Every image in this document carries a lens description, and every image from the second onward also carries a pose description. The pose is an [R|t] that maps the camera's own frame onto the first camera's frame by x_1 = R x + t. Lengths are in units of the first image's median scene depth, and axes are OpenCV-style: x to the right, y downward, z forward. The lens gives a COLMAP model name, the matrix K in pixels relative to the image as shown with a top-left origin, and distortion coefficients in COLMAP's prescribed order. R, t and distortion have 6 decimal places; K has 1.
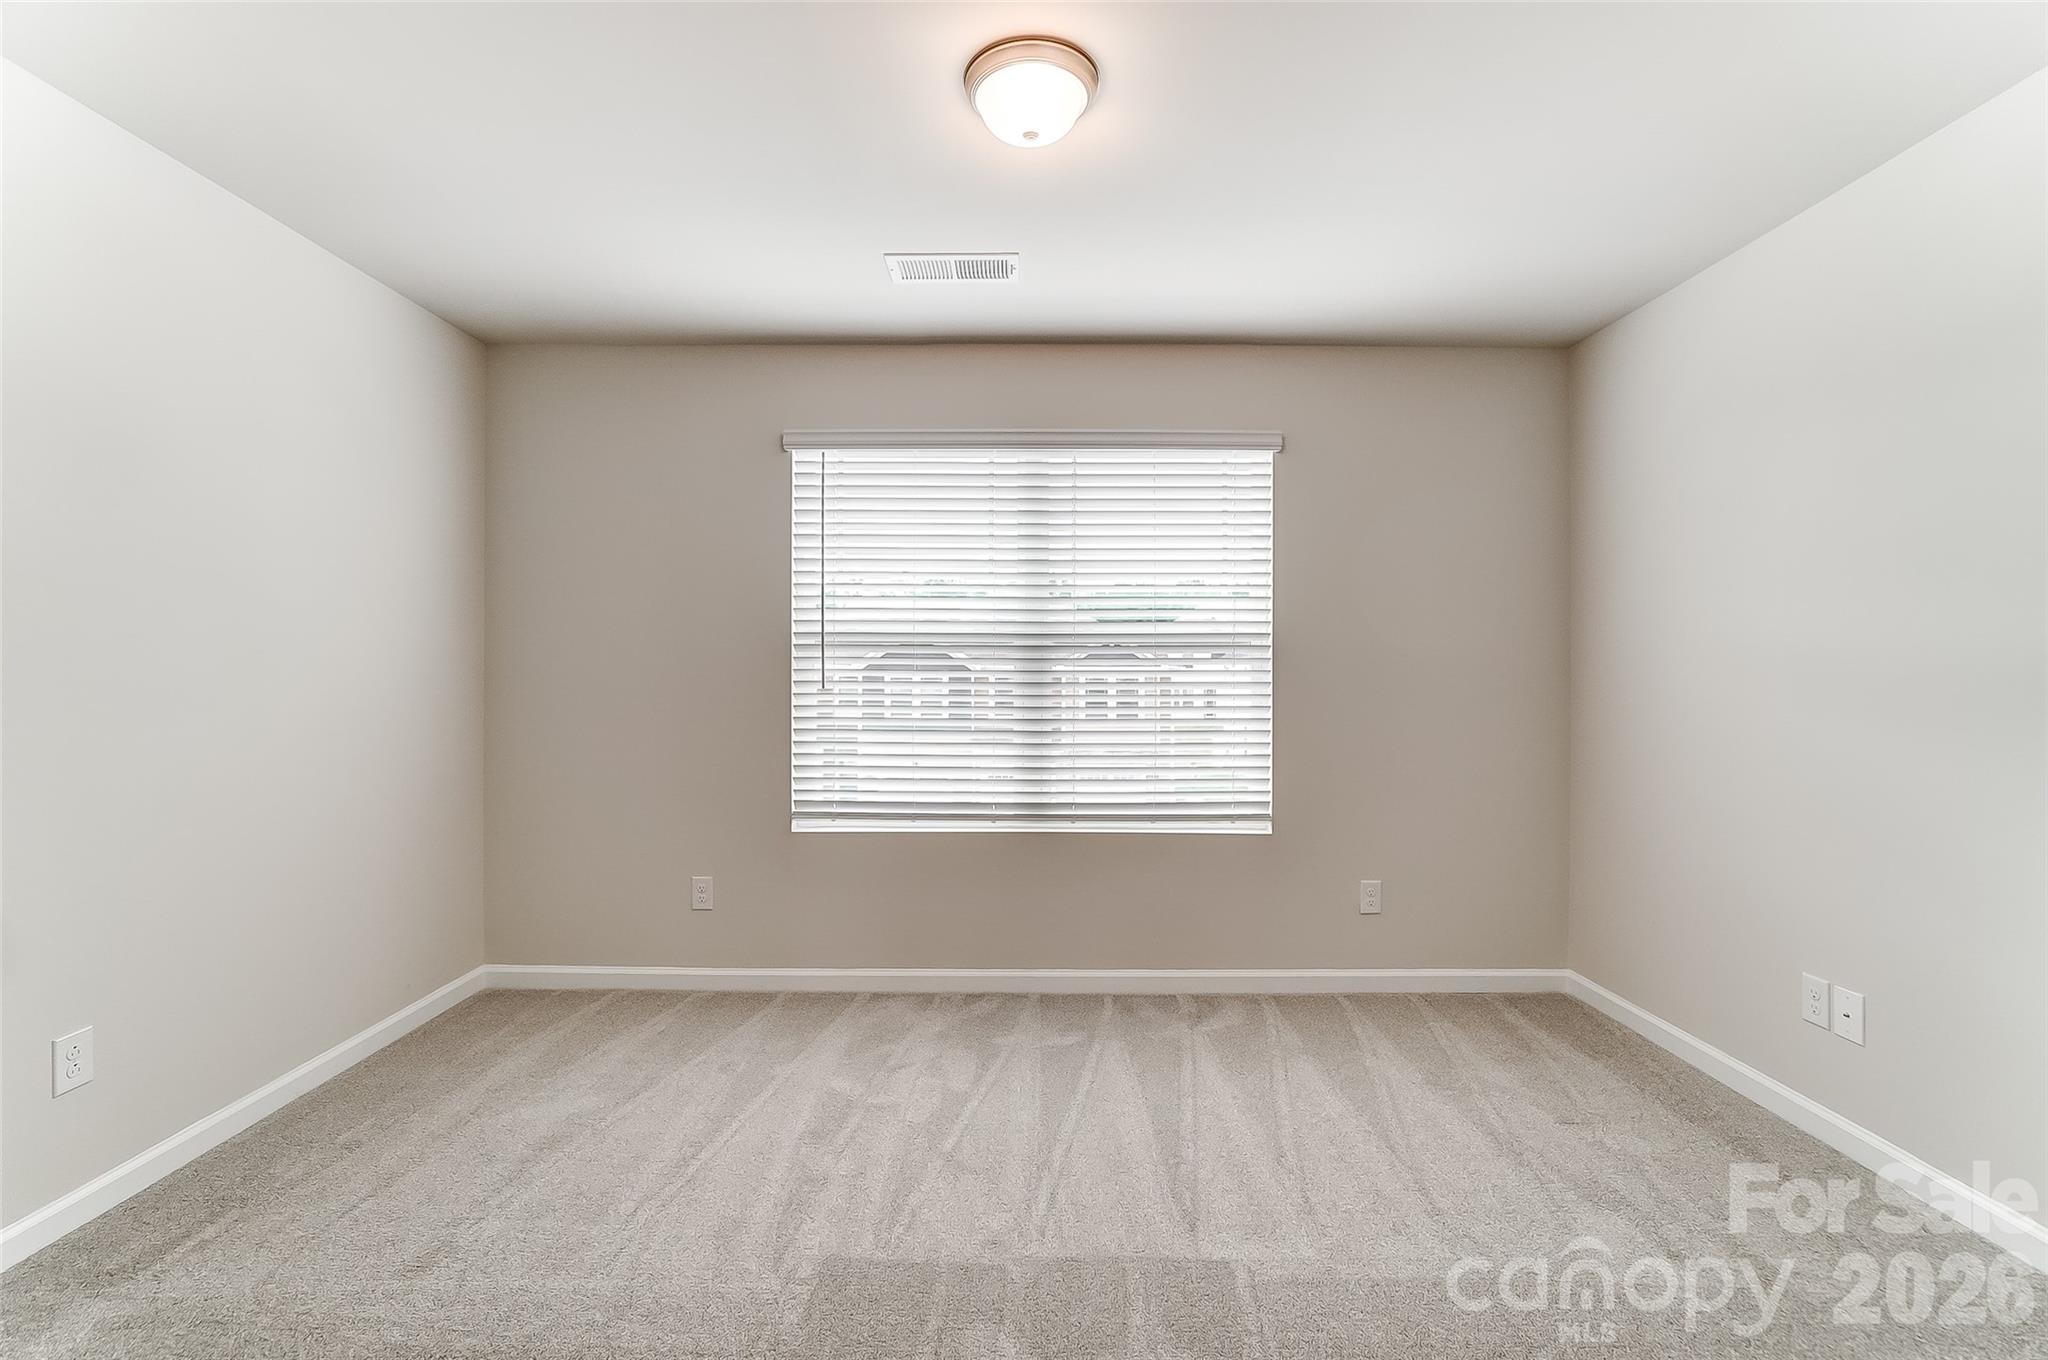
lens RADIAL K [[907.7, 0, 985.8], [0, 907.7, 636.8], [0, 0, 1]] dist [-0.022328, 0.004389]
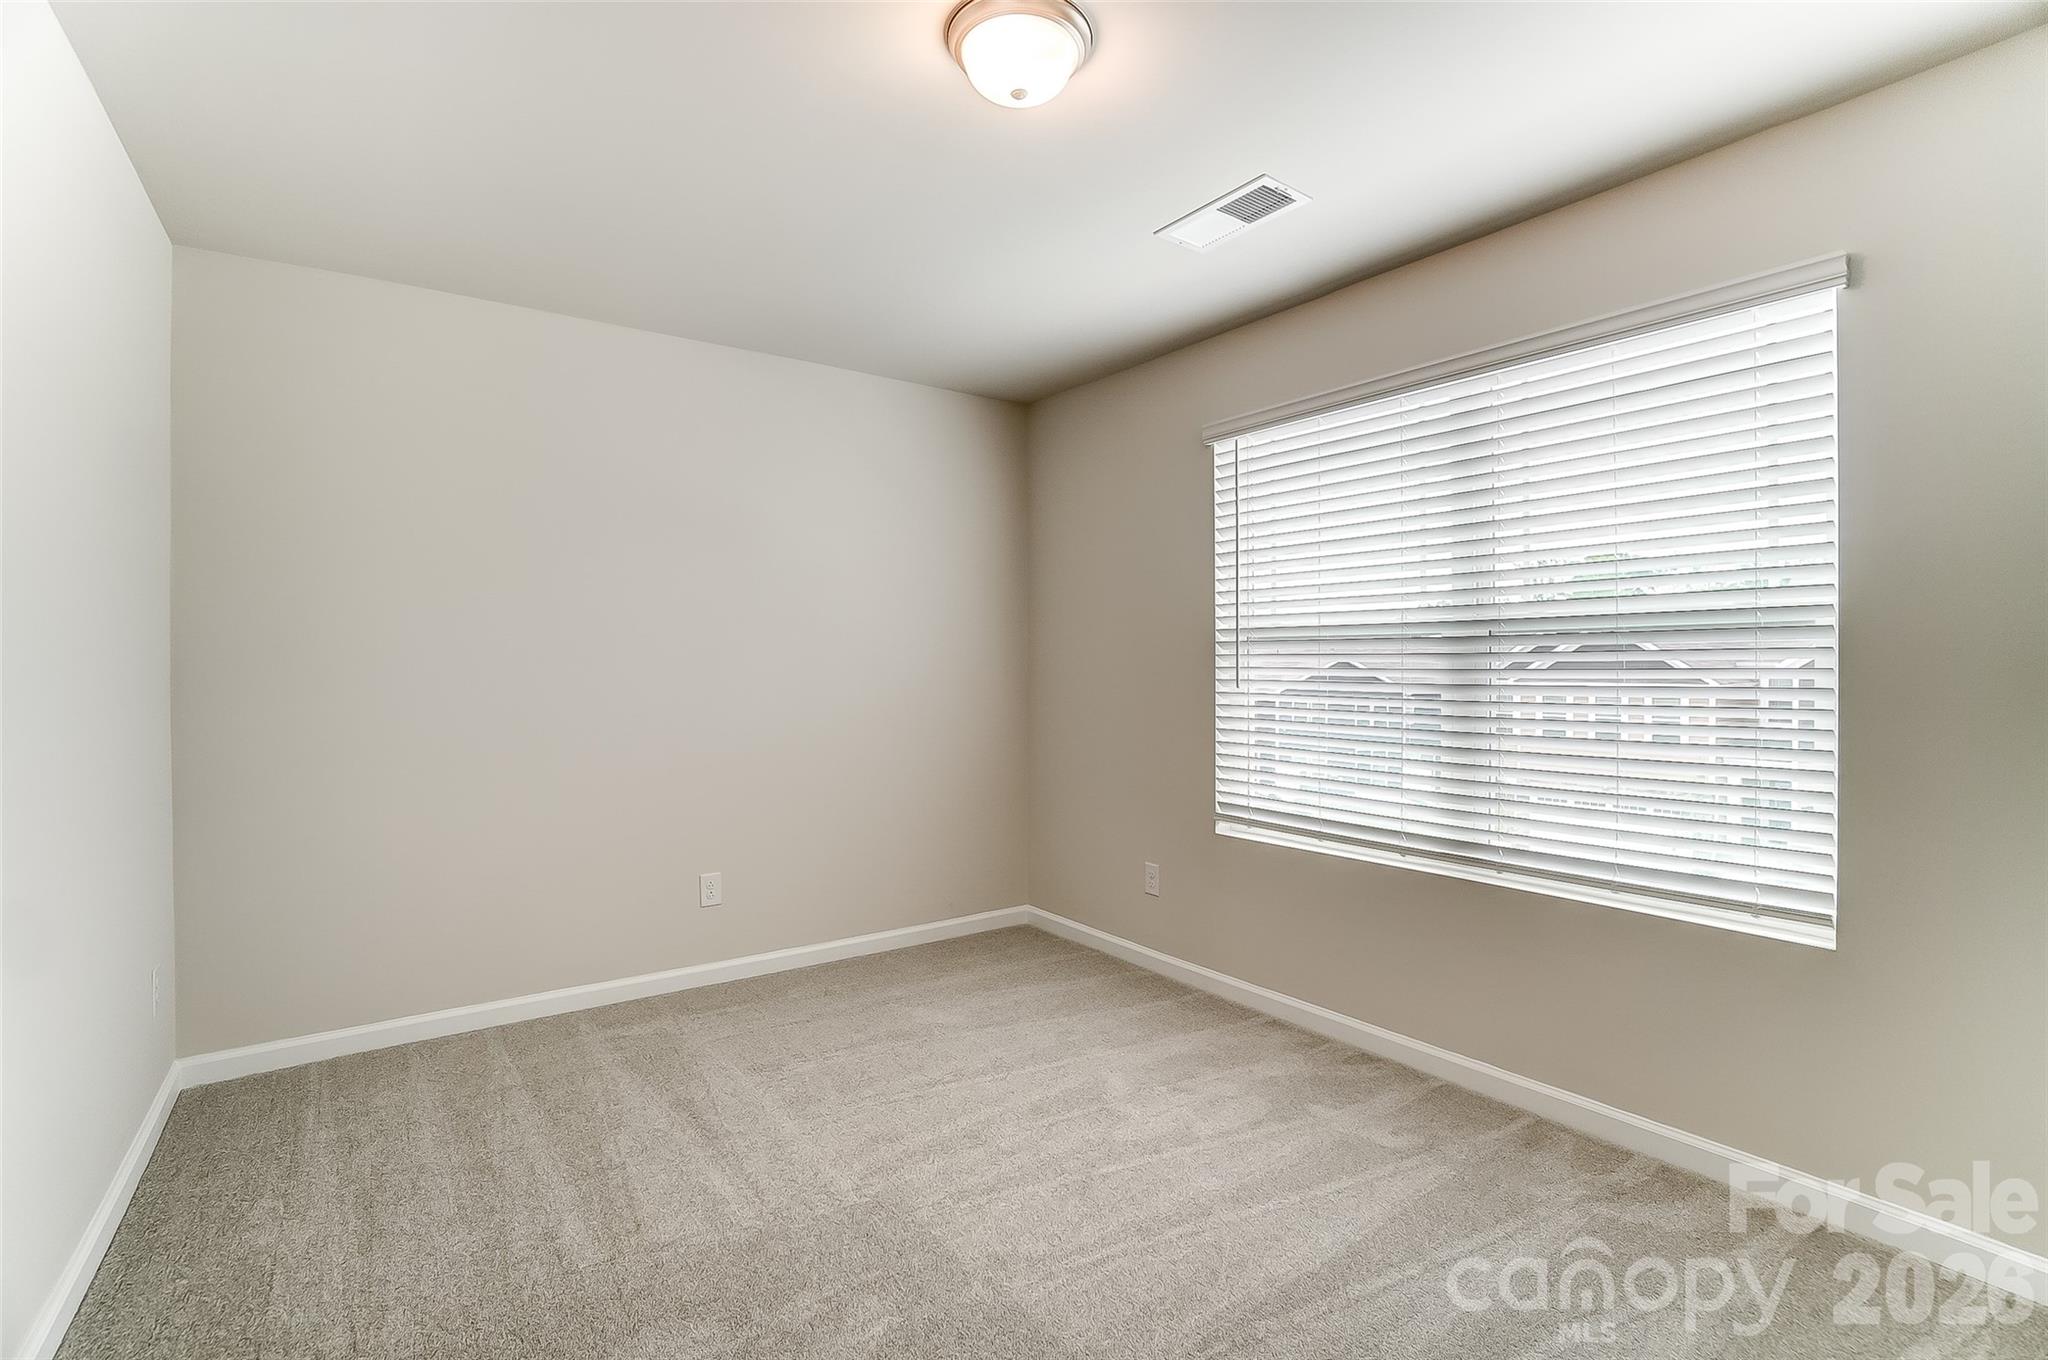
lens RADIAL K [[907.7, 0, 1046.6], [0, 907.7, 653.2], [0, 0, 1]] dist [-0.022328, 0.004389]
pose [[0.623274, -0.012246, -0.781907, 0.443339], [0.029365, 0.999539, 0.007753, 0.007454], [0.781452, -0.027793, 0.623346, 0.248502]]
